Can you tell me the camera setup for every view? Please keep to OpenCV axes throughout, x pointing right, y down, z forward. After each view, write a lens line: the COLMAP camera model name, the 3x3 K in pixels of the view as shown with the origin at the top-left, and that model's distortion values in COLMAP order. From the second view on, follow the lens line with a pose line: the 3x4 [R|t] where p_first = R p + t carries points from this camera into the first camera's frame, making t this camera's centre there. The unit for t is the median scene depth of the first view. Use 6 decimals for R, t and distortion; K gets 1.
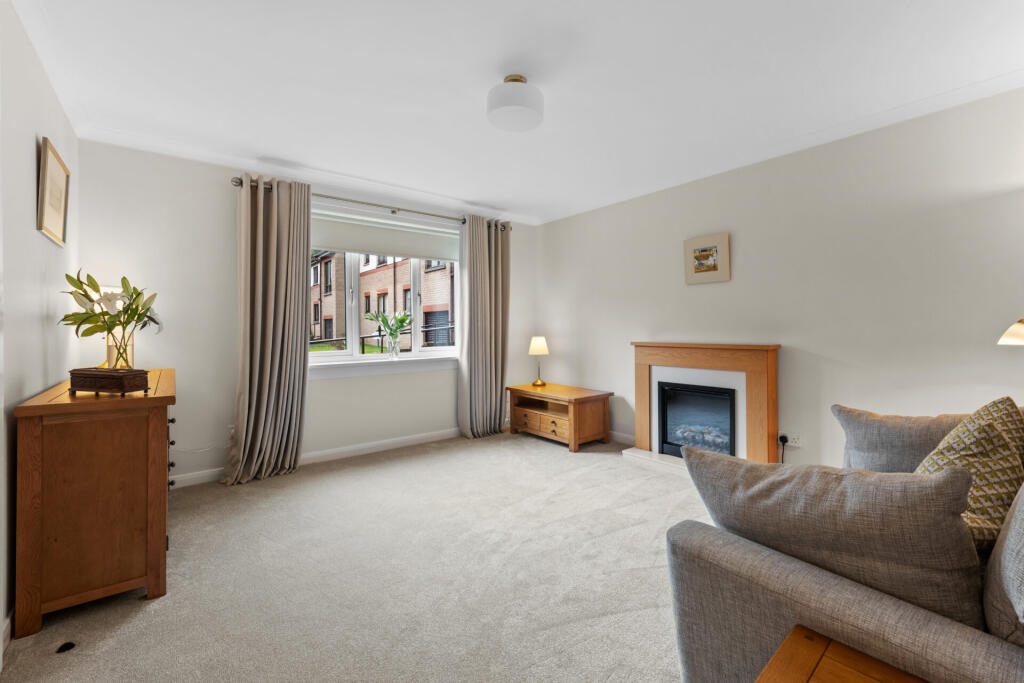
lens RADIAL K [[427.2, 0, 512.3], [0, 427.2, 325.5], [0, 0, 1]] dist [-0.000855, -0.000021]
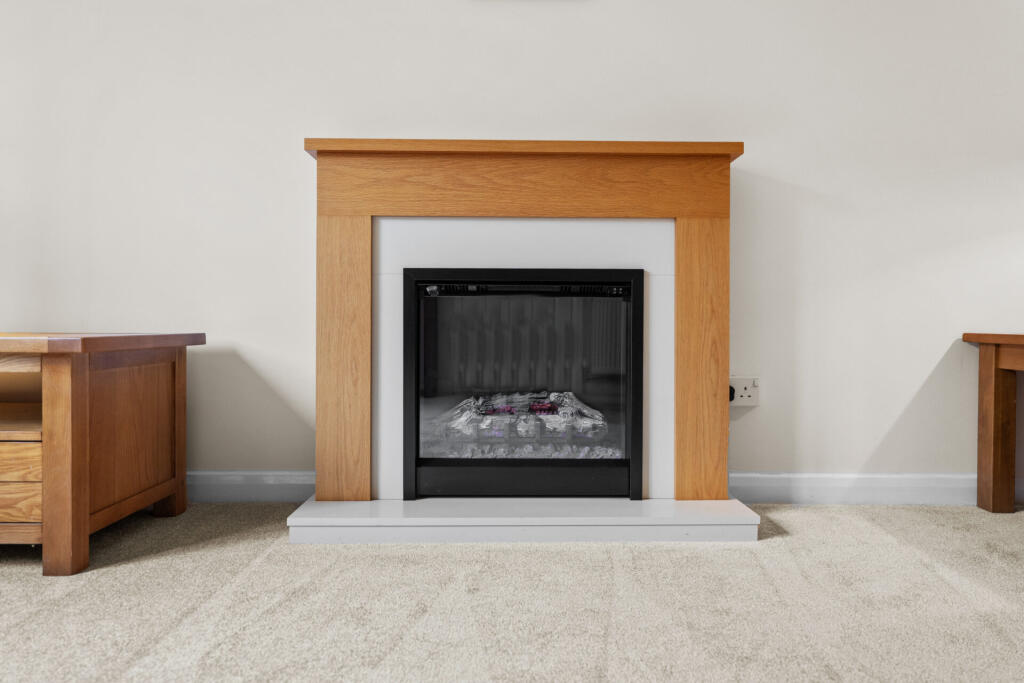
lens RADIAL K [[694.7, 0, 512.0], [0, 694.7, 341.5], [0, 0, 1]] dist [-0.002662, -0.000847]
pose [[0.614529, -0.004797, 0.788880, -0.004596], [-0.014846, 0.999734, 0.017644, 0.177099], [-0.788755, -0.022555, 0.614294, 0.642672]]
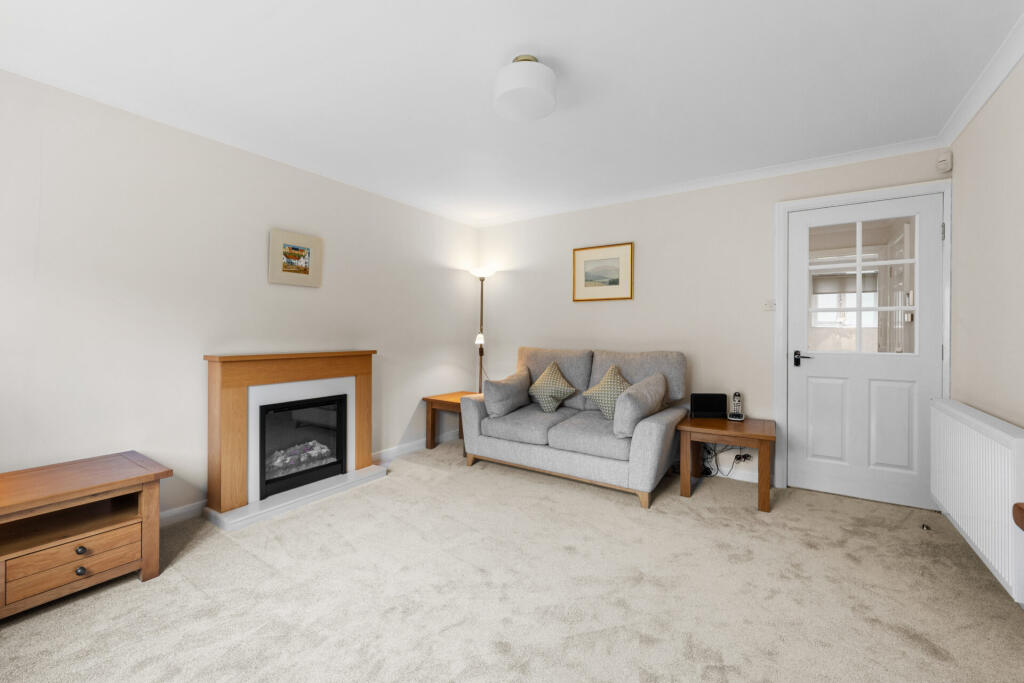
lens RADIAL K [[428.3, 0, 511.0], [0, 428.3, 335.7], [0, 0, 1]] dist [0.024399, 0.000145]
pose [[-0.301279, -0.000173, 0.953536, -0.535619], [-0.008503, 0.999961, -0.002506, 0.004326], [-0.953498, -0.008863, -0.301268, 0.823898]]
